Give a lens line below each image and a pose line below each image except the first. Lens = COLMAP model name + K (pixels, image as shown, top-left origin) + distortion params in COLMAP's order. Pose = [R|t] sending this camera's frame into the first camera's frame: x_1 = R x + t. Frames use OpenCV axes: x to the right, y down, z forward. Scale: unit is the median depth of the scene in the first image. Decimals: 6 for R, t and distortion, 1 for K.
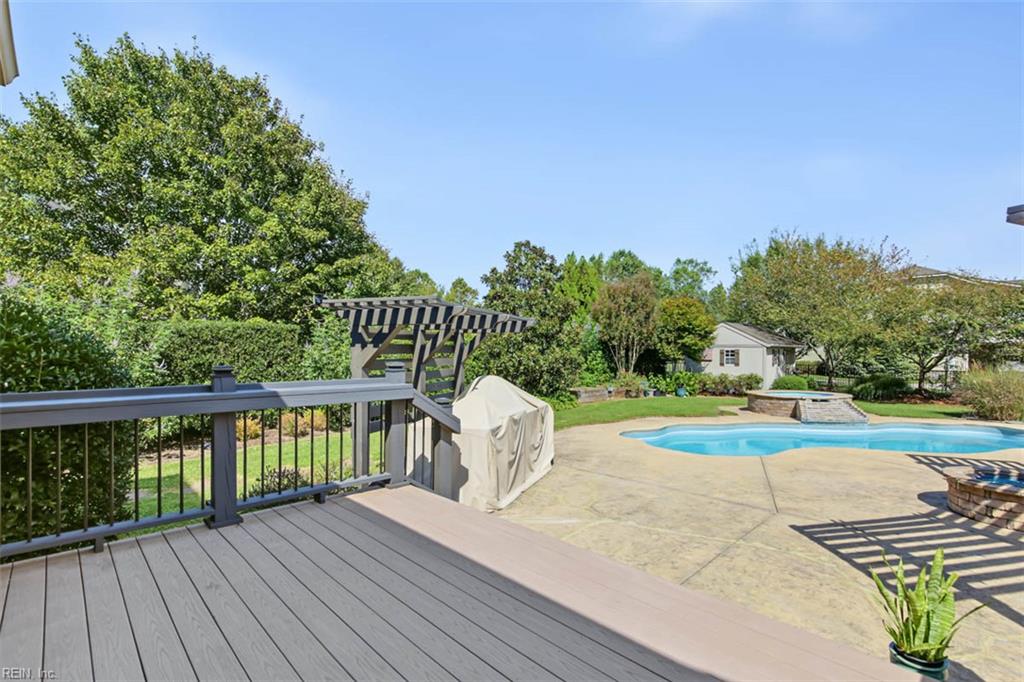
lens RADIAL K [[482.7, 0, 510.7], [0, 482.7, 358.7], [0, 0, 1]] dist [-0.001568, 0.000126]
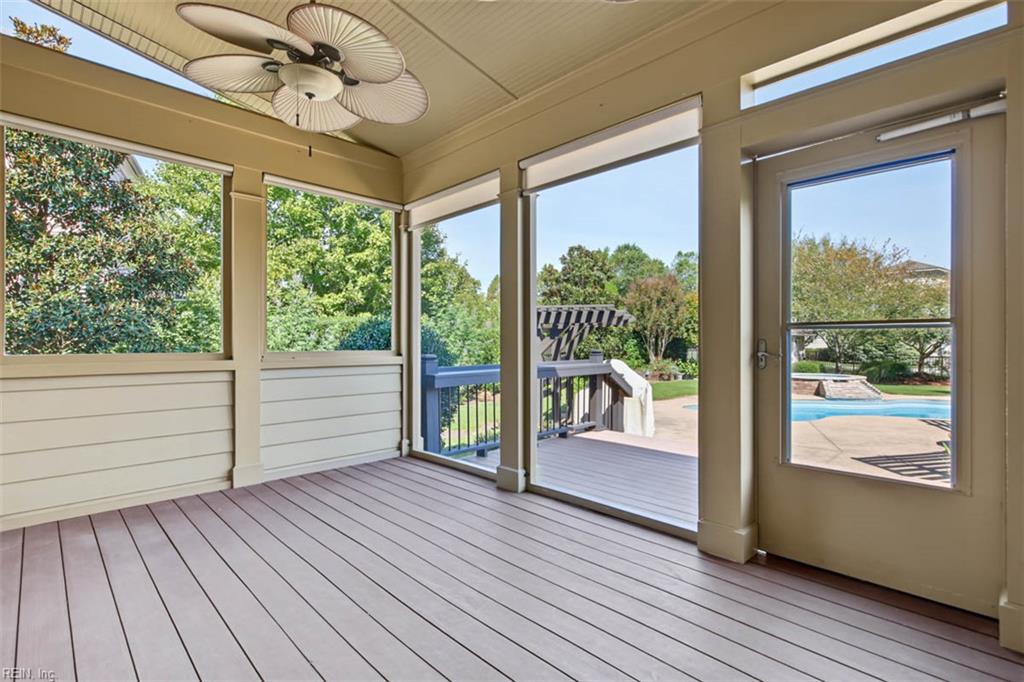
lens RADIAL K [[478.8, 0, 490.2], [0, 478.8, 343.8], [0, 0, 1]] dist [-0.000047, -0.000508]
pose [[0.999925, -0.002197, -0.012063, -0.142952], [0.002131, 0.999983, -0.005479, -0.000800], [0.012075, 0.005453, 0.999912, -0.134217]]
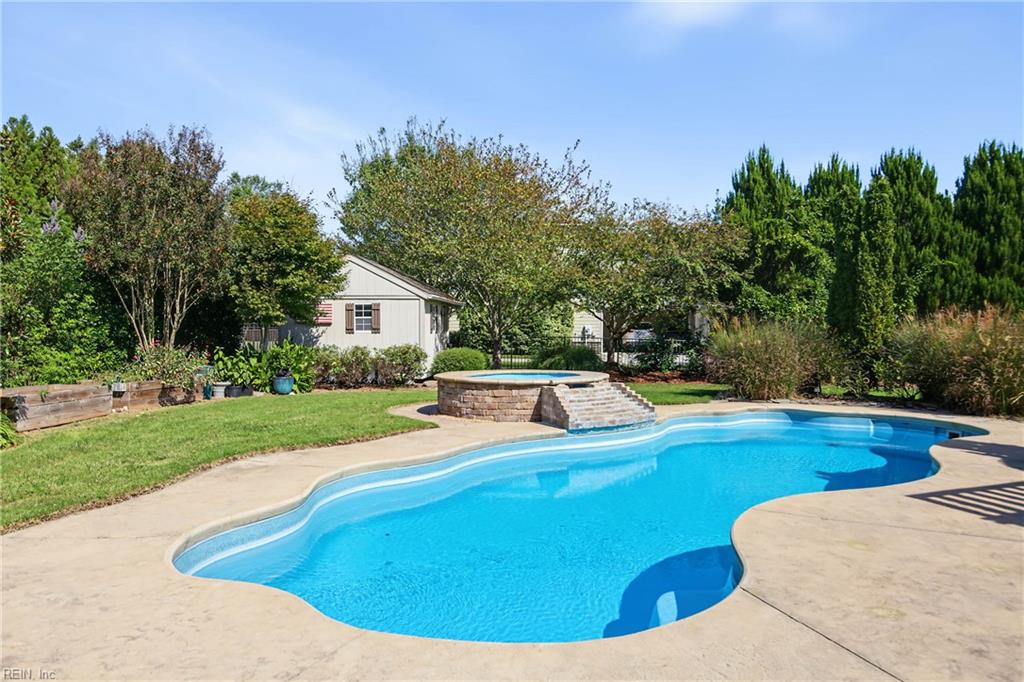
lens RADIAL K [[656.0, 0, 512.0], [0, 656.0, 341.0], [0, 0, 1]] dist [0.000047, -0.001726]
pose [[0.729100, -0.008477, 0.684355, 0.067412], [0.007797, 0.999961, 0.004079, 0.023508], [-0.684363, 0.002362, 0.729138, 0.355530]]
